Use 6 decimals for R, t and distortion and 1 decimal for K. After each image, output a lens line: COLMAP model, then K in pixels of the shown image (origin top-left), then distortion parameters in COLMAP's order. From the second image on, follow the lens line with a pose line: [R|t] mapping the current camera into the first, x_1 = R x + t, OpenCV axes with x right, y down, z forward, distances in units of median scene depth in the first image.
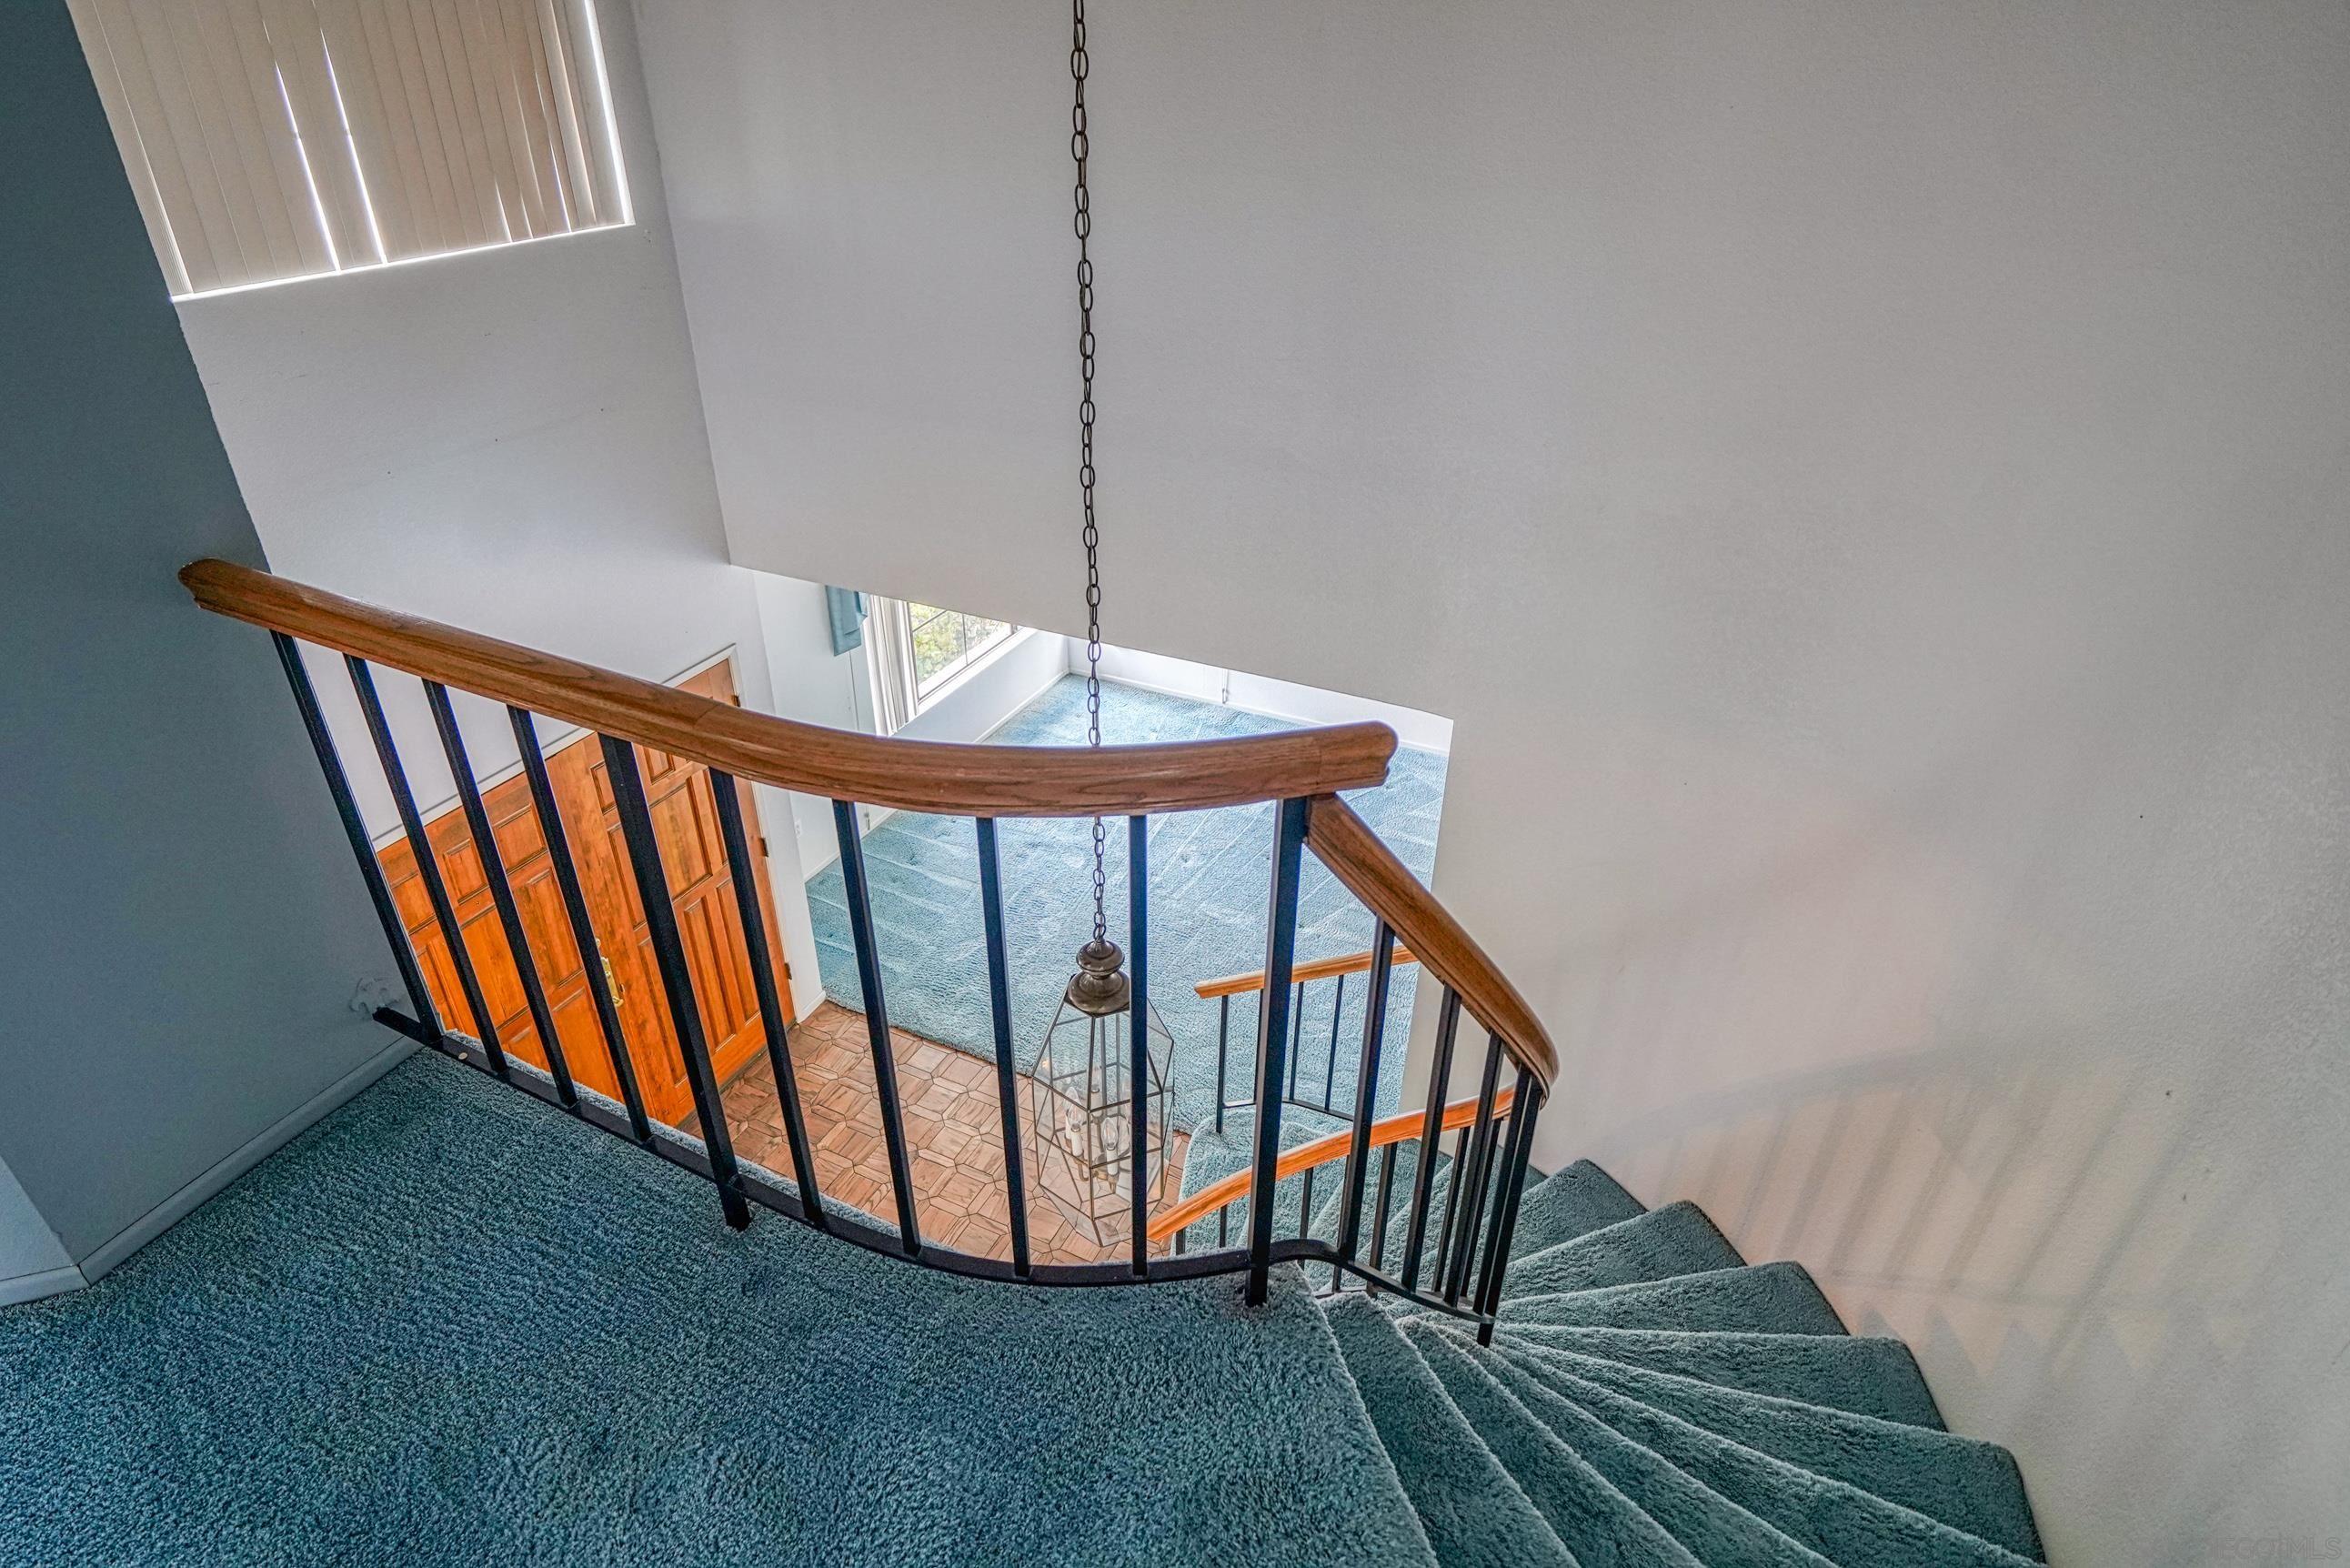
lens RADIAL K [[1249.9, 0, 1165.1], [0, 1249.9, 786.0], [0, 0, 1]] dist [-0.020423, -0.001349]
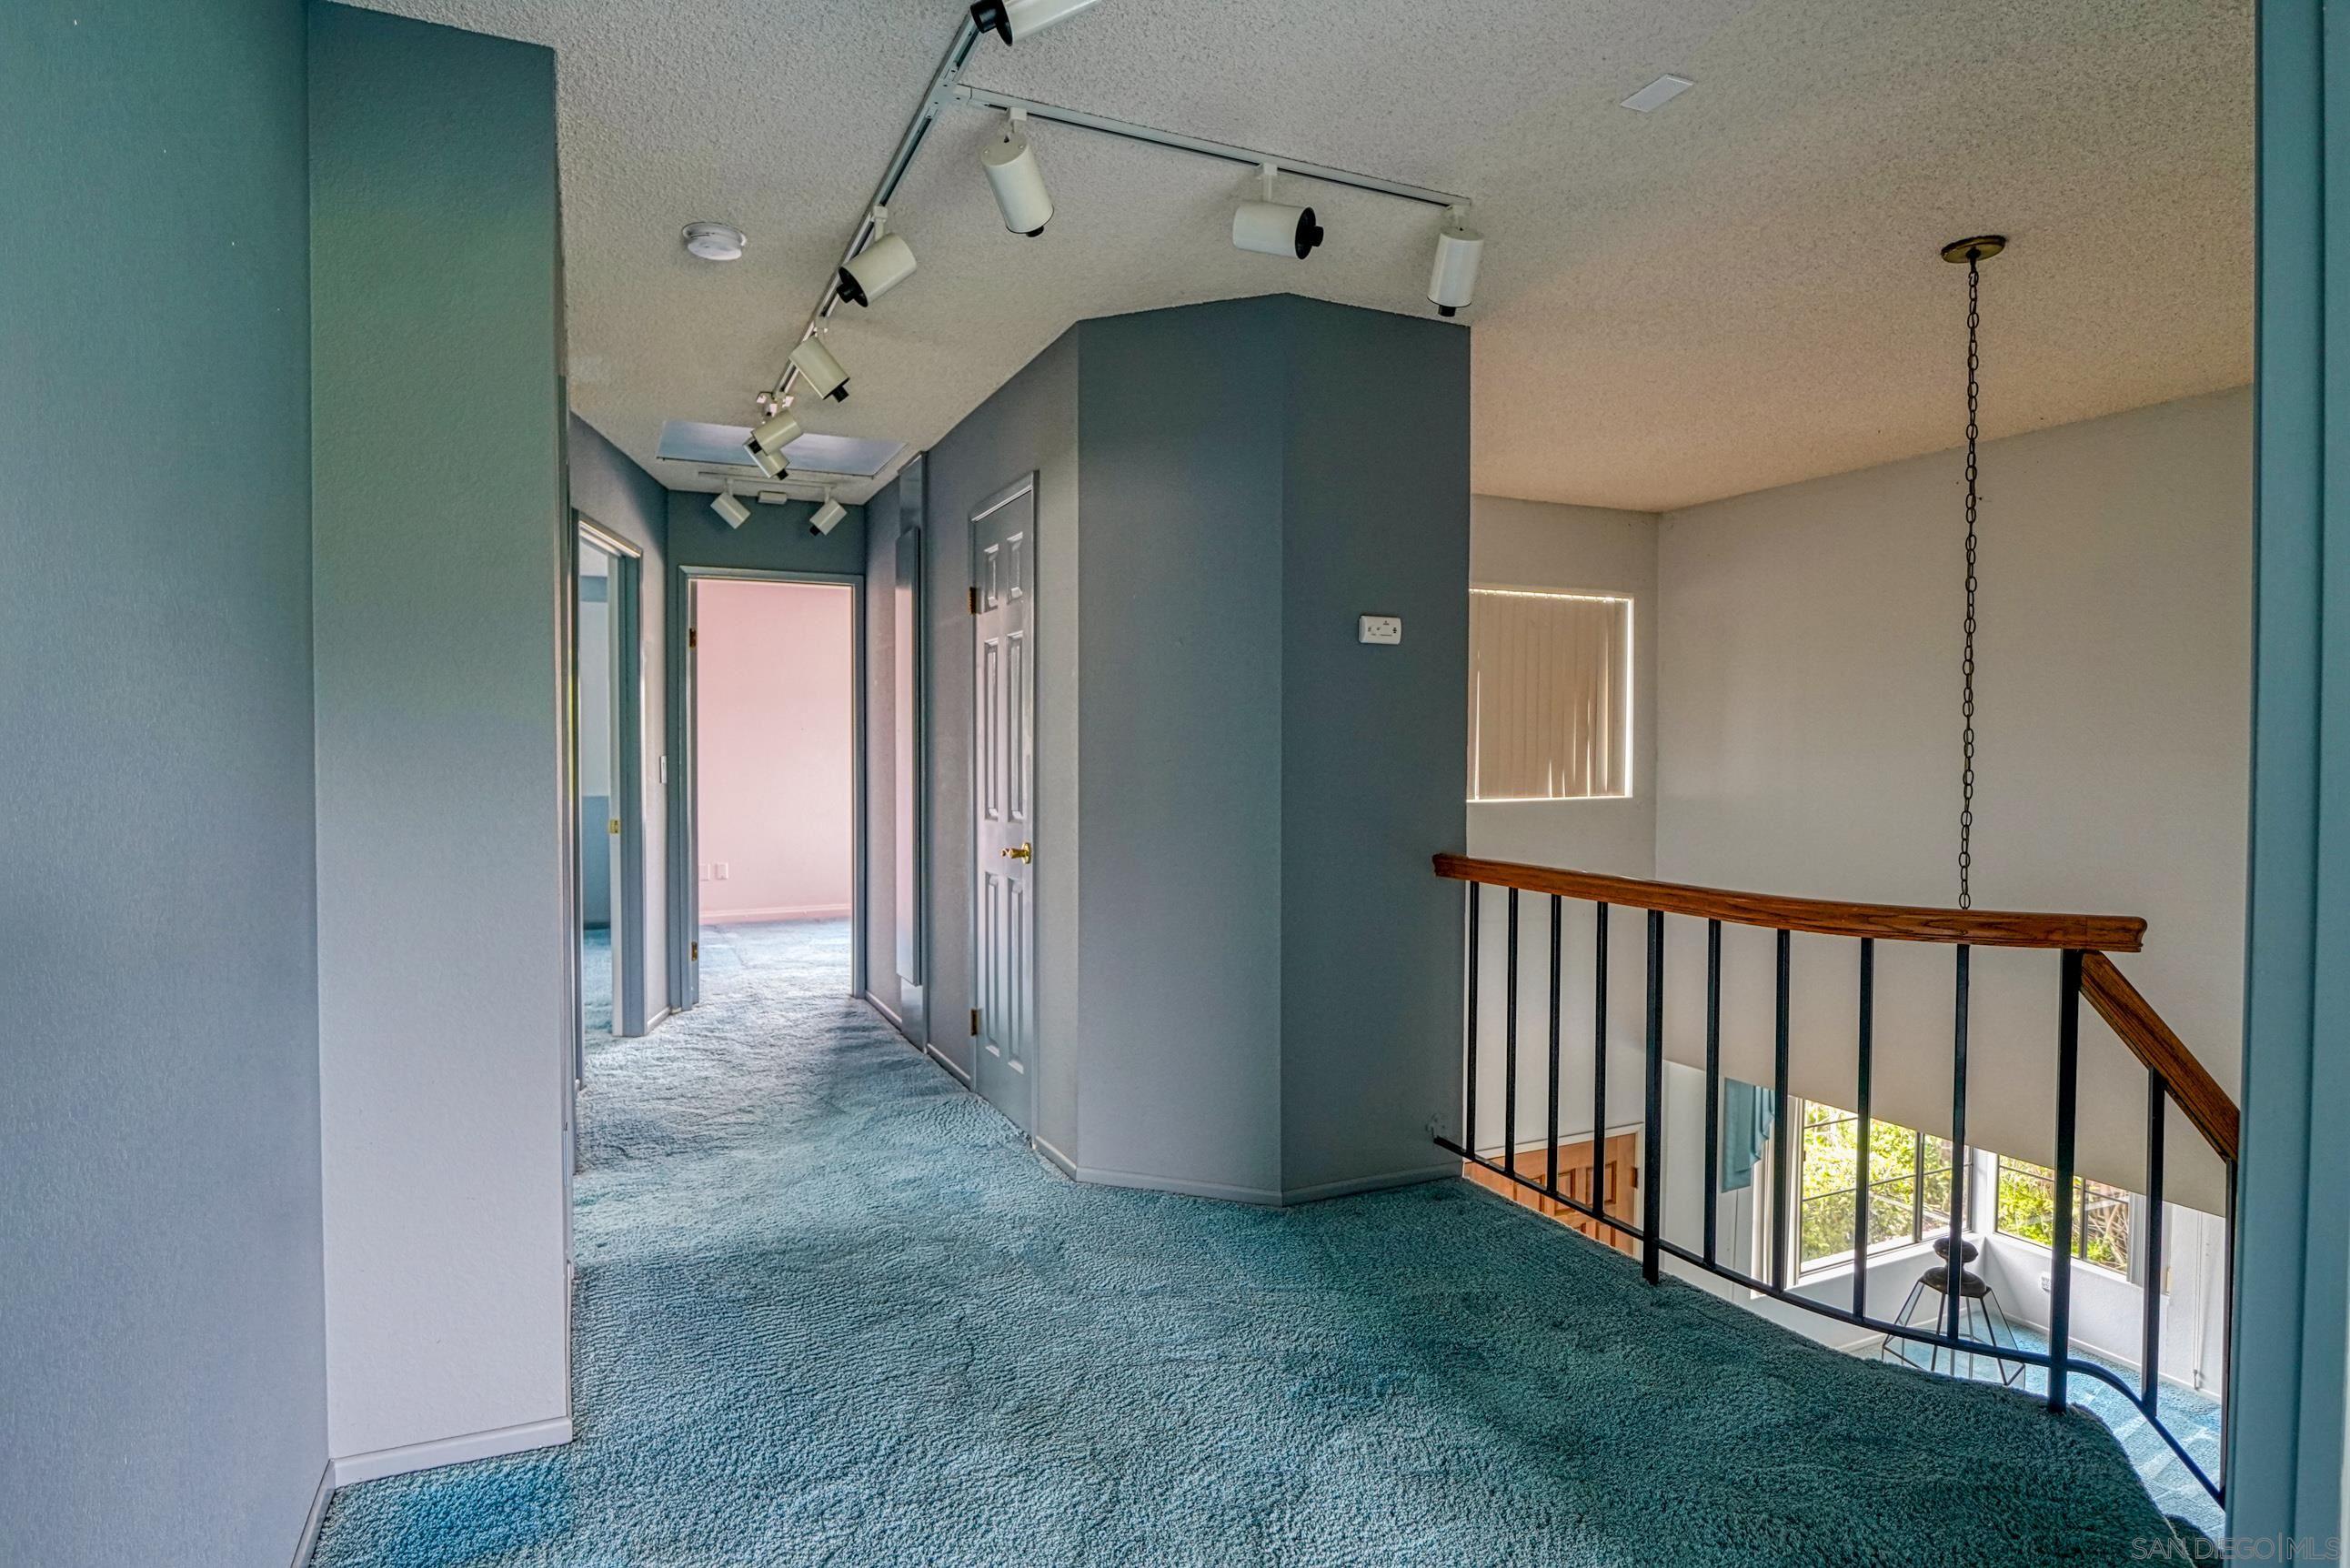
lens RADIAL K [[1249.9, 0, 1164.3], [0, 1249.9, 768.5], [0, 0, 1]] dist [-0.020423, -0.001349]
pose [[0.773972, 0.009601, -0.633147, 0.140956], [-0.325208, 0.863971, -0.384439, 0.565274], [0.543330, 0.503450, 0.671812, -0.620673]]
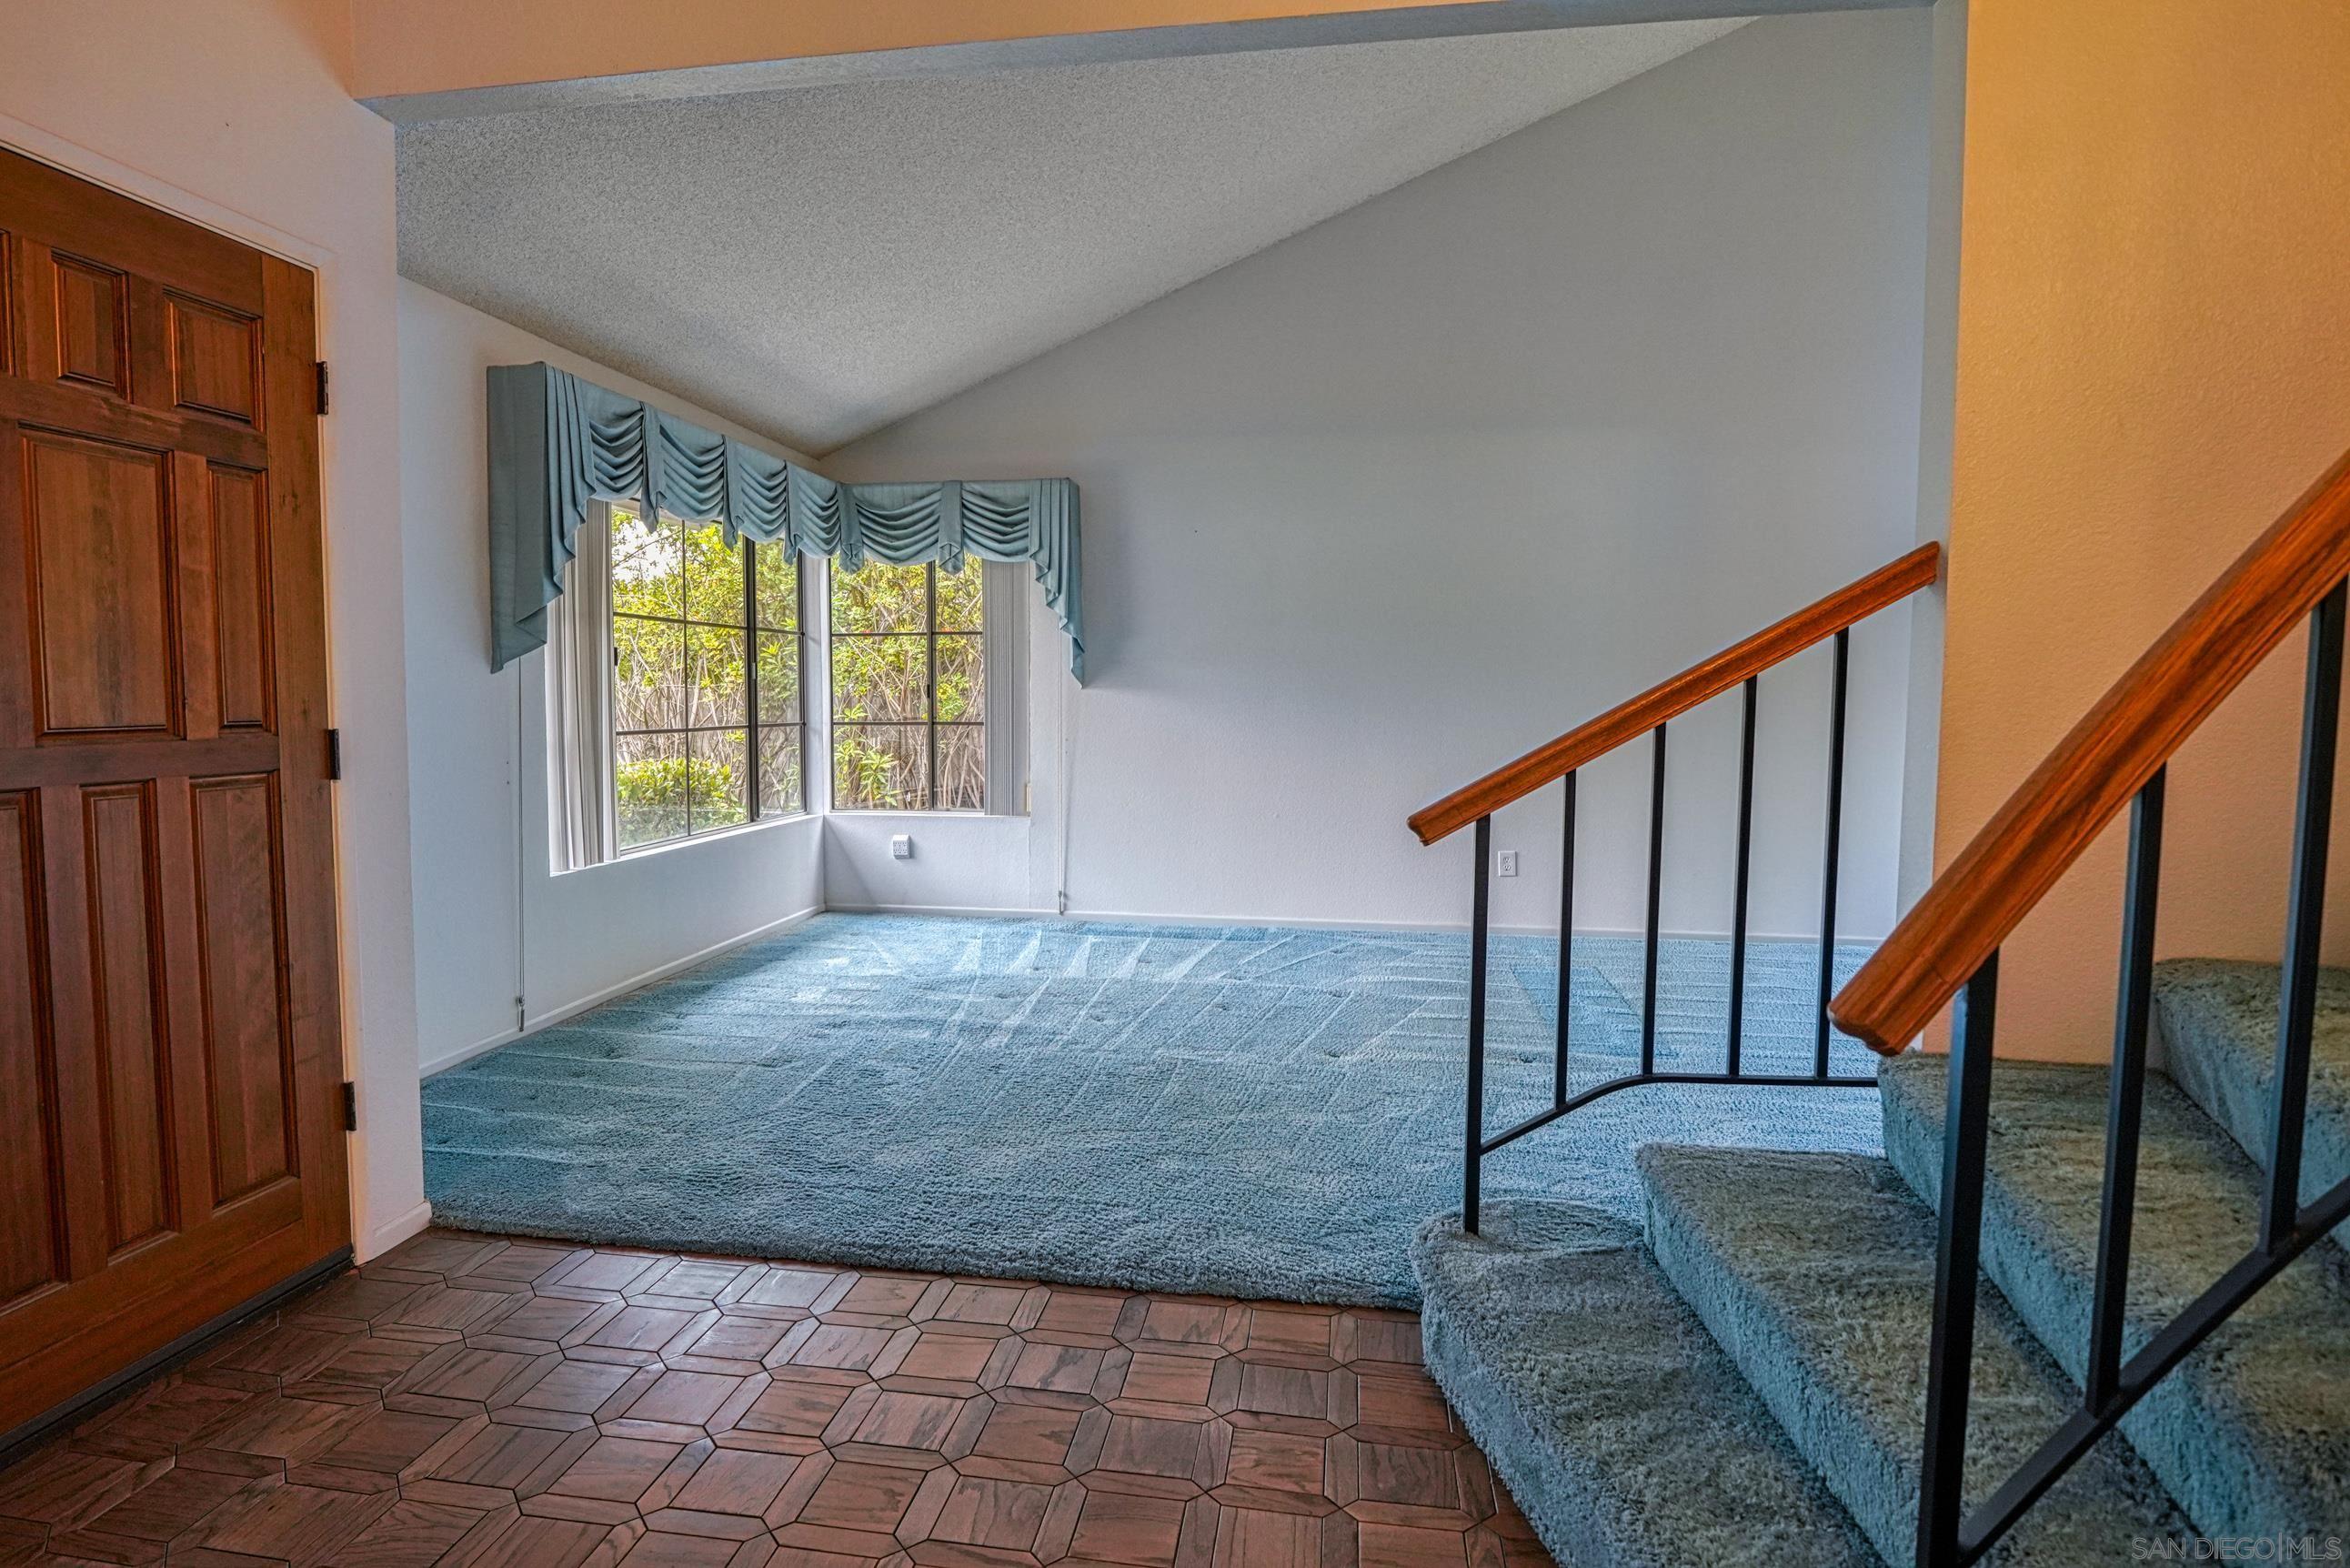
lens RADIAL K [[1249.9, 0, 1164.9], [0, 1249.9, 776.2], [0, 0, 1]] dist [-0.020423, -0.001349]
pose [[0.955392, -0.022369, 0.294493, -0.529887], [0.152396, 0.891466, -0.426689, 0.897803], [-0.252986, 0.452535, 0.855108, 1.740153]]
